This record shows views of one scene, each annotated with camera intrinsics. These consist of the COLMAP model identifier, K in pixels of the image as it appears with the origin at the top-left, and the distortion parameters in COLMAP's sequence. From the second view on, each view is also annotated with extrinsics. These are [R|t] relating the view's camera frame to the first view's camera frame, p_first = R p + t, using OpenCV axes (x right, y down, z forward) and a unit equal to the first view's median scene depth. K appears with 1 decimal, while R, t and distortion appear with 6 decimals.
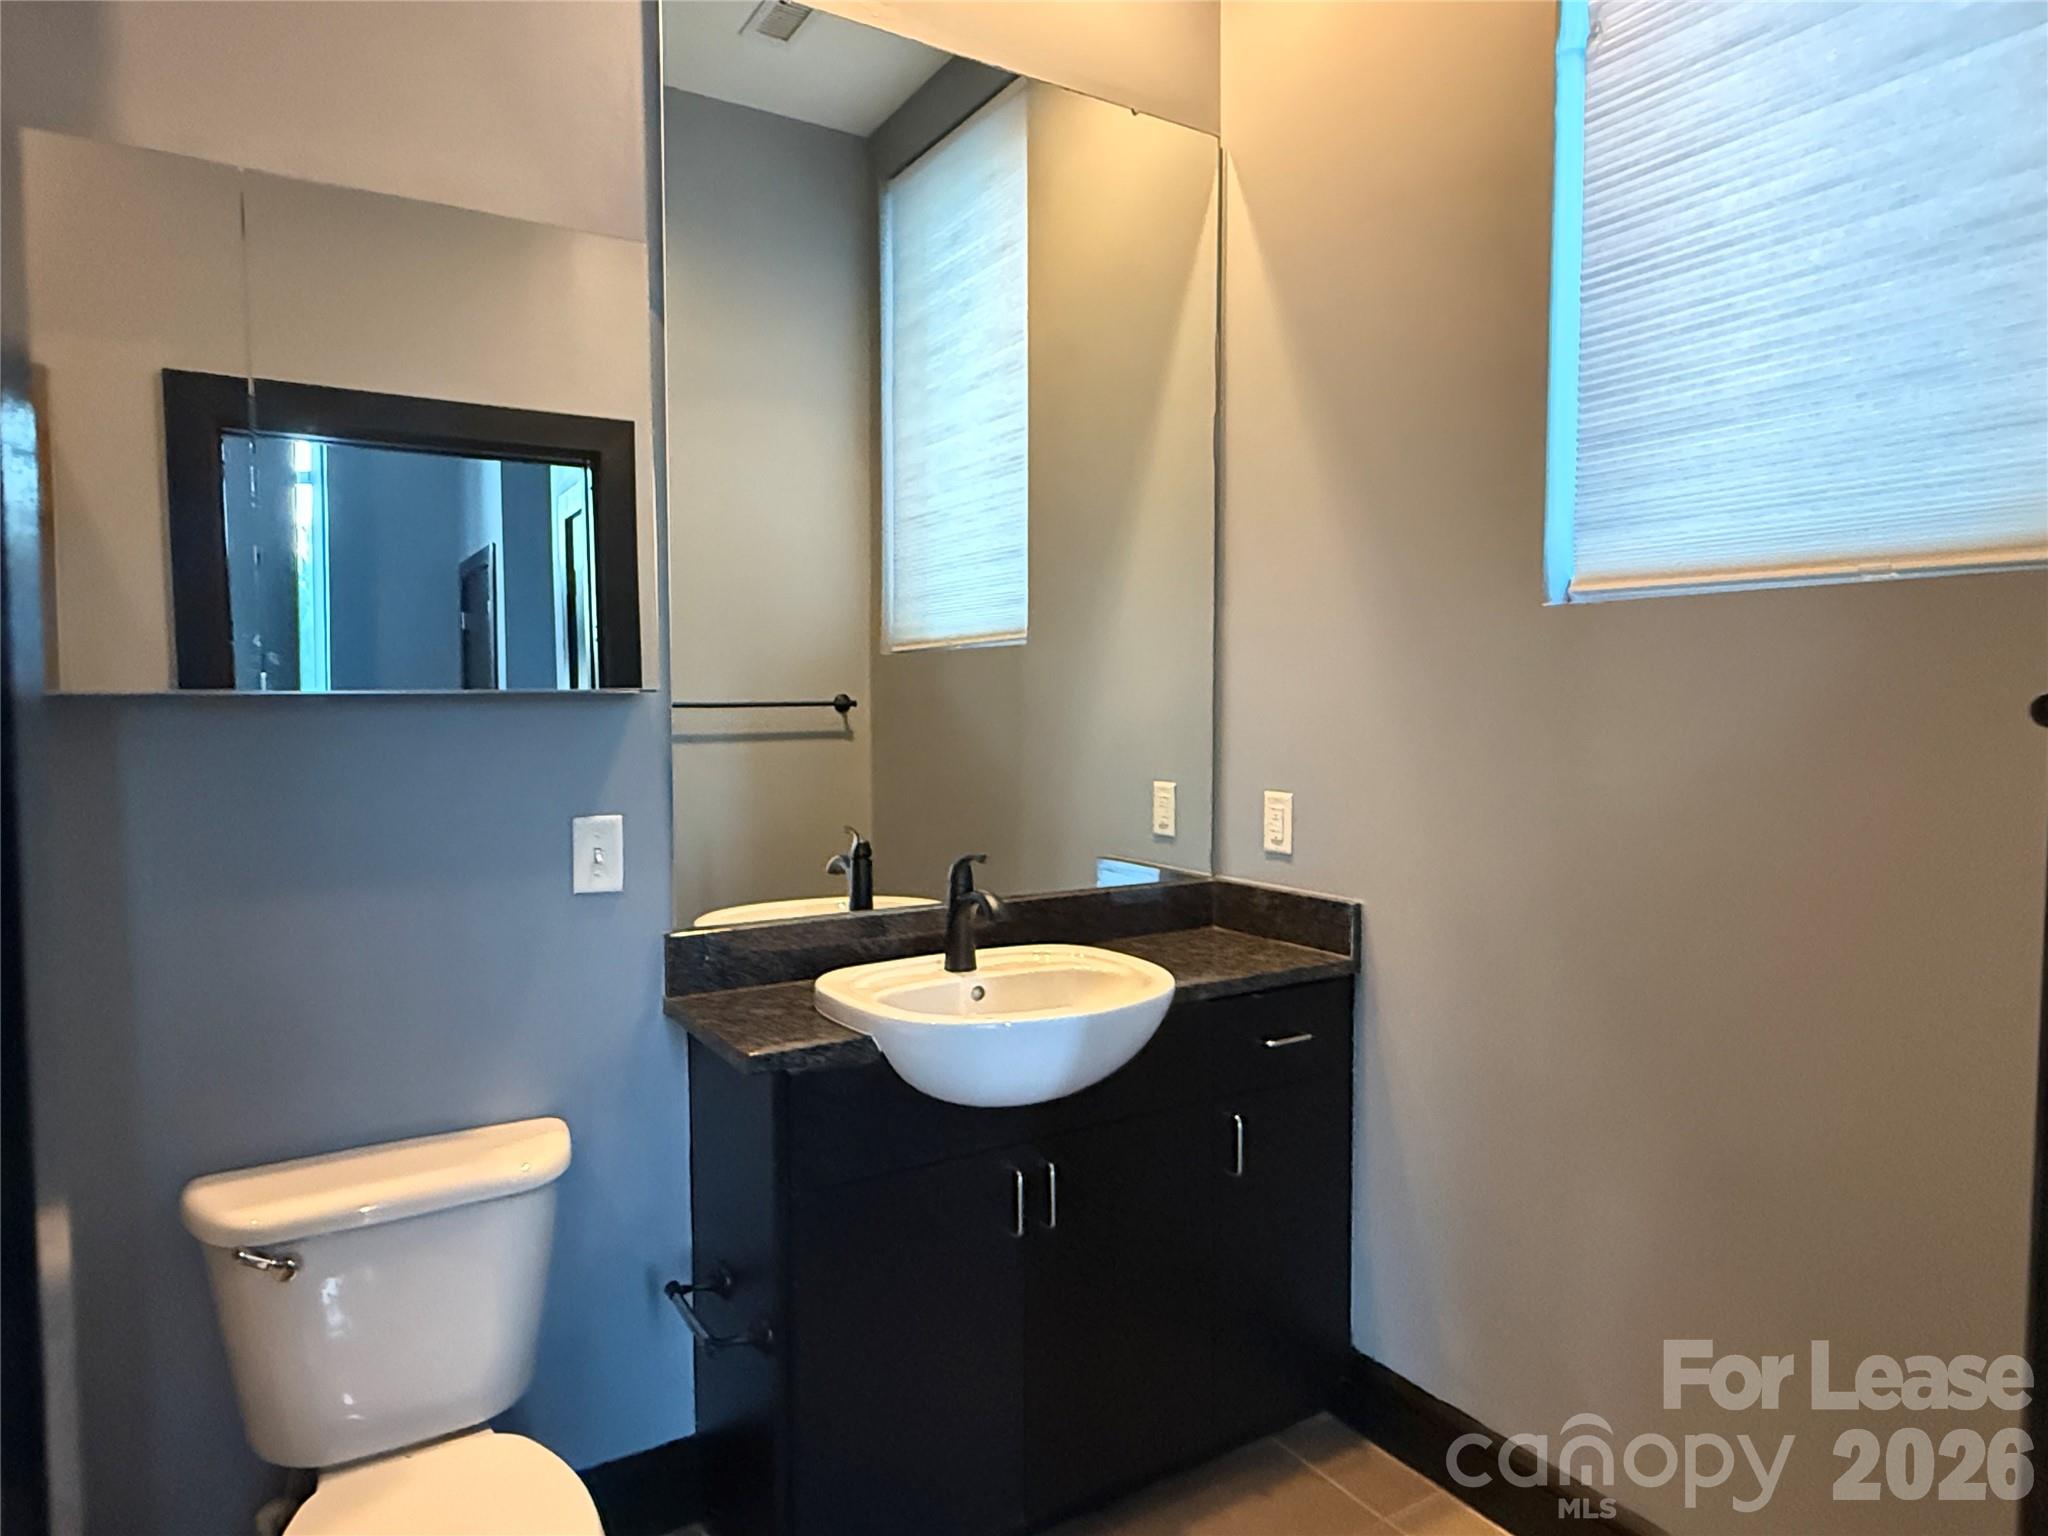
lens RADIAL K [[1238.1, 0, 1024.0], [0, 1238.1, 768.0], [0, 0, 1]] dist [-0.000347, 0.000158]
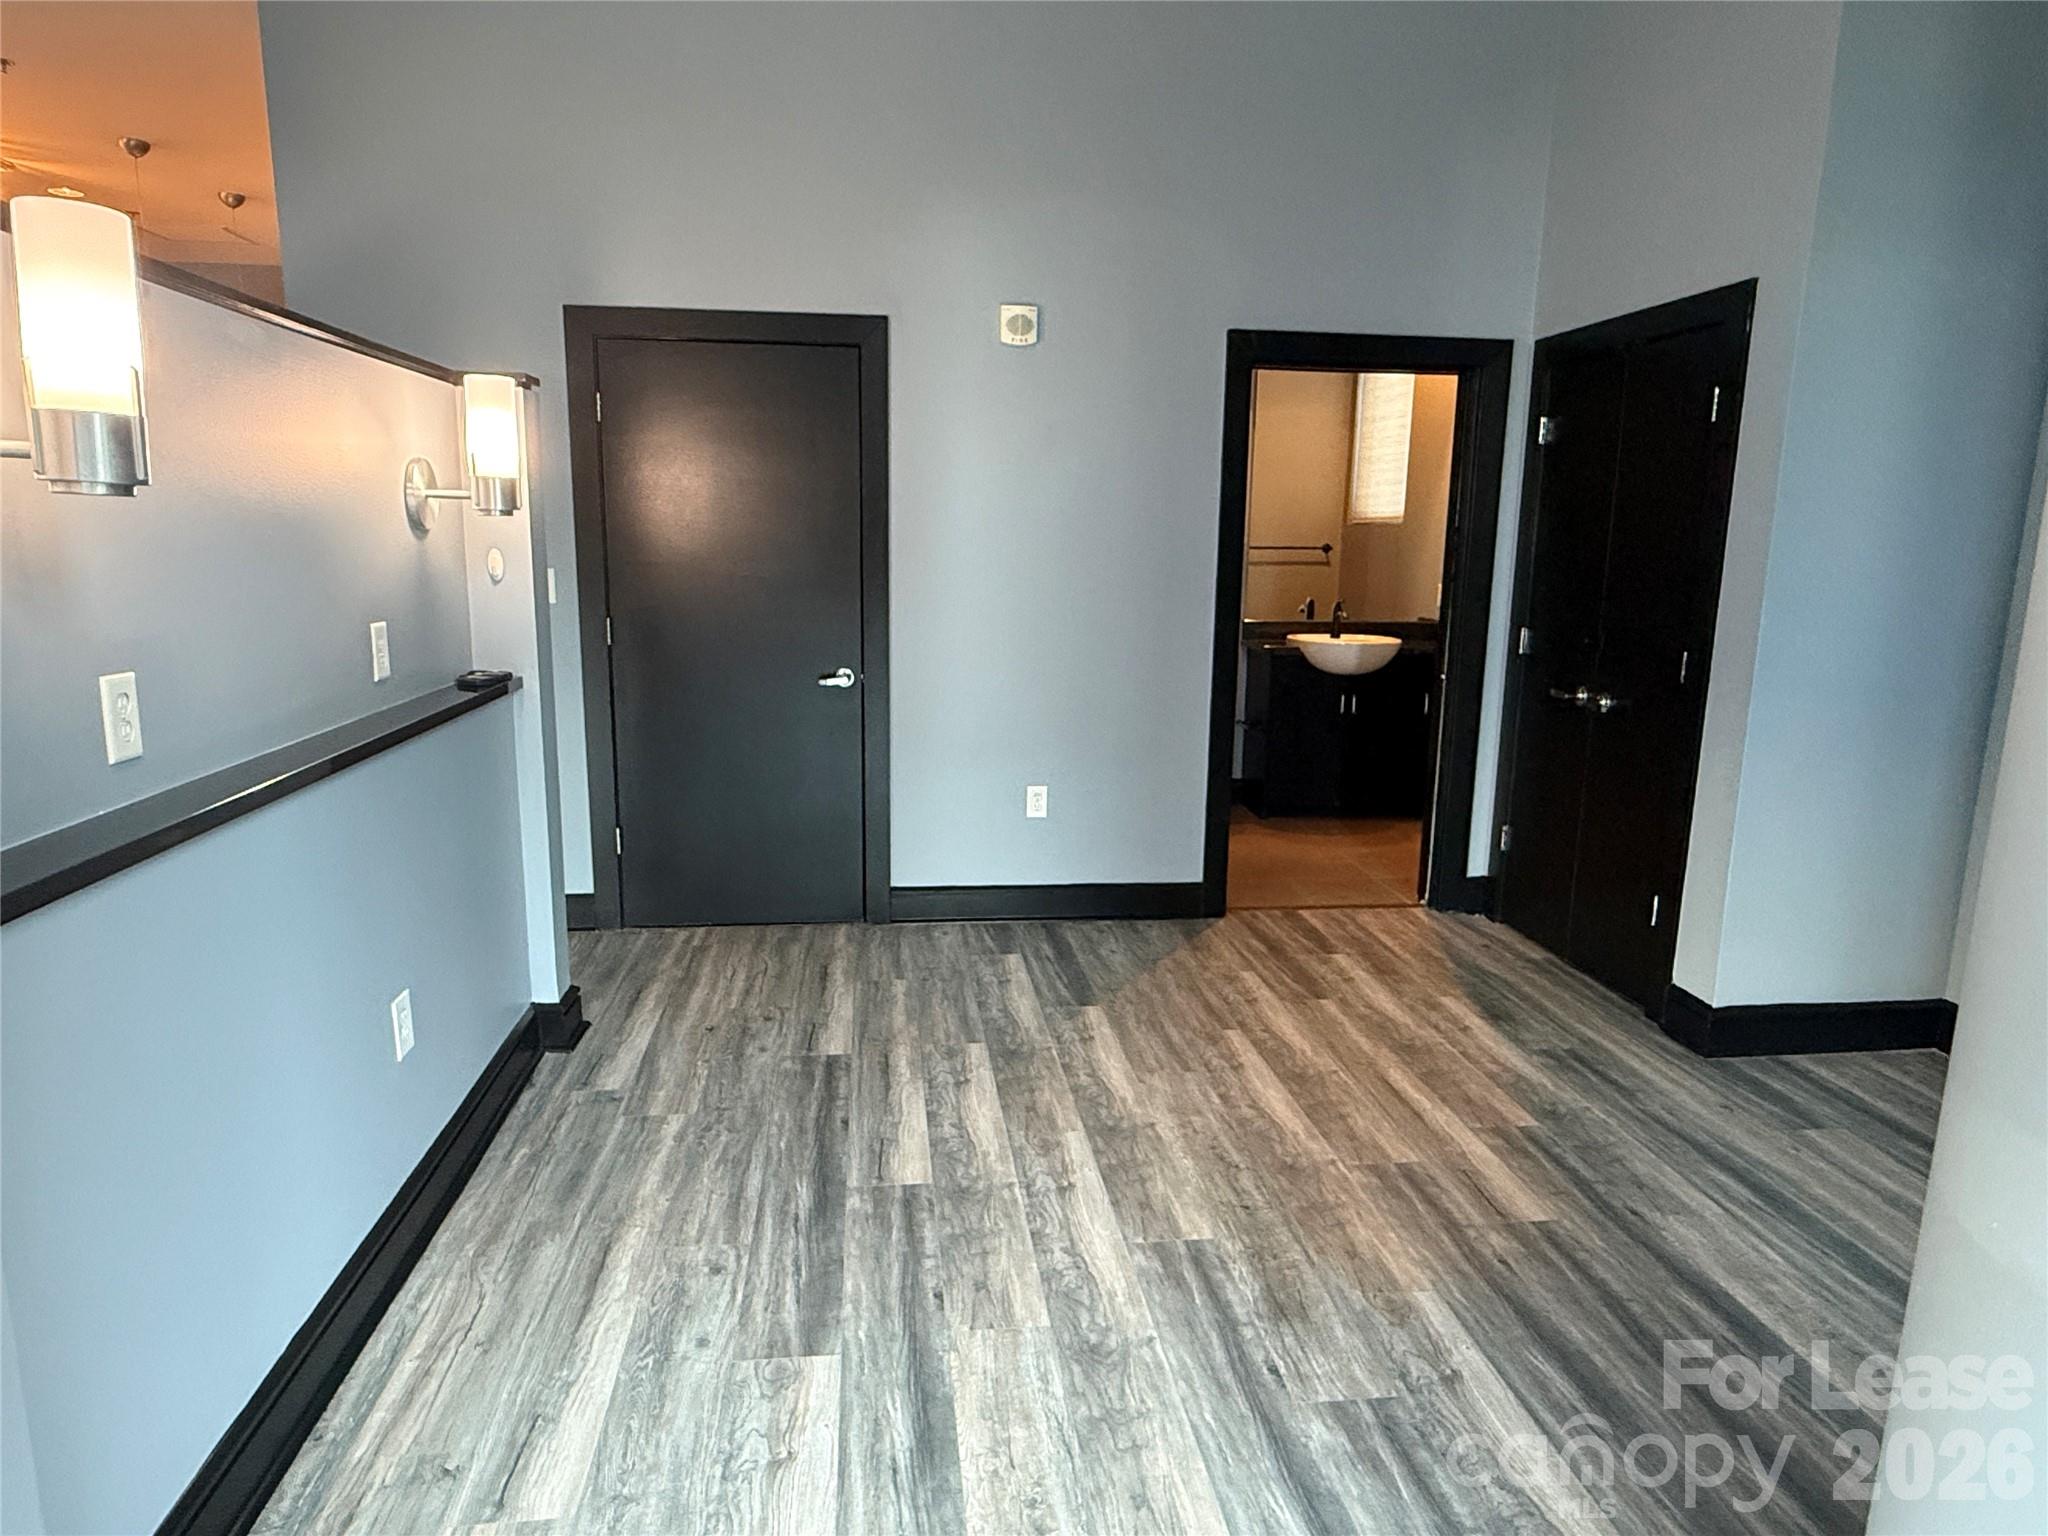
lens RADIAL K [[1238.1, 0, 1024.0], [0, 1238.1, 768.0], [0, 0, 1]] dist [-0.000347, 0.000158]
pose [[0.907797, 0.095925, -0.408293, 0.537842], [-0.039303, 0.988666, 0.144894, 0.060176], [0.417564, -0.115488, 0.901278, -2.174689]]
